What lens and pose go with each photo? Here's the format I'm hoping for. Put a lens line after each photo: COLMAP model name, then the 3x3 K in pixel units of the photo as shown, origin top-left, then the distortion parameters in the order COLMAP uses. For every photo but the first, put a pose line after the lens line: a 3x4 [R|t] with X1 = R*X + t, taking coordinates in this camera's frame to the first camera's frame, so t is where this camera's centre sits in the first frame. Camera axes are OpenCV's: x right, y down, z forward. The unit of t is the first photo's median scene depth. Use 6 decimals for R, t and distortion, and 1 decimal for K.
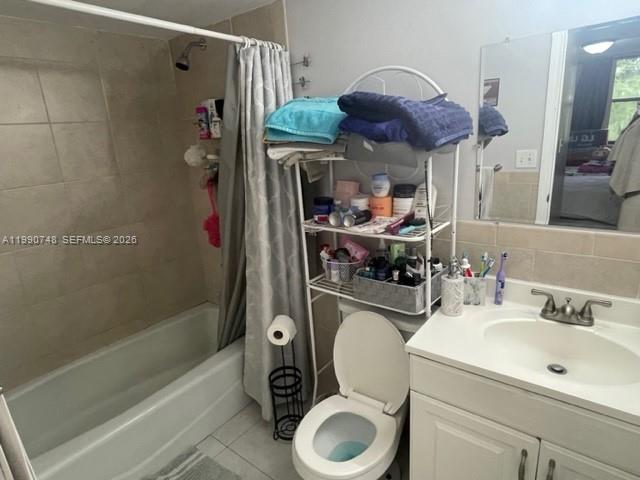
lens RADIAL K [[377.6, 0, 321.5], [0, 377.6, 241.1], [0, 0, 1]] dist [0.005521, -0.006079]
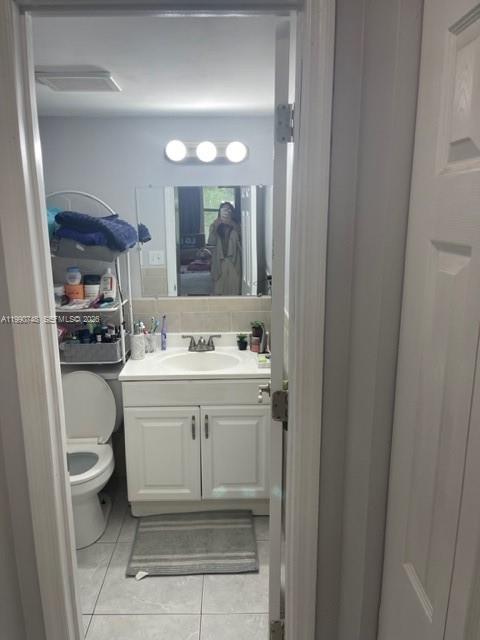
lens RADIAL K [[488.1, 0, 239.3], [0, 488.1, 322.5], [0, 0, 1]] dist [0.016032, 0.002611]
pose [[0.762347, -0.078387, 0.642403, -0.577076], [0.132124, 0.990582, -0.035921, 0.170134], [-0.633537, 0.112261, 0.765525, -0.742035]]
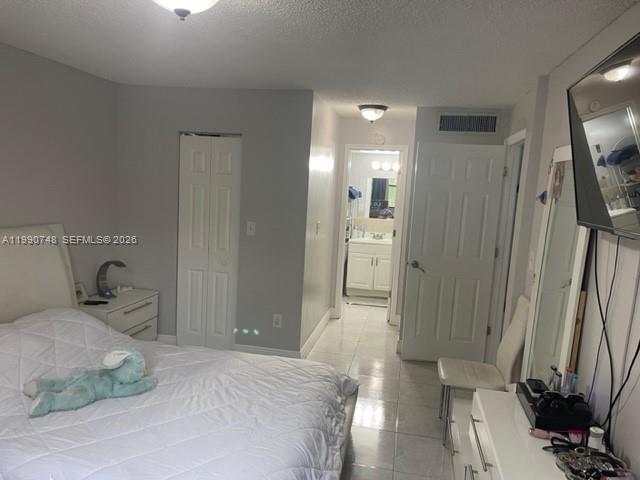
lens RADIAL K [[488.1, 0, 319.2], [0, 488.1, 241.1], [0, 0, 1]] dist [0.016032, 0.002611]
pose [[0.881326, 0.059967, 0.468688, -2.430456], [0.015752, 0.987634, -0.155983, 1.021644], [-0.472246, 0.144855, 0.869483, -3.361437]]
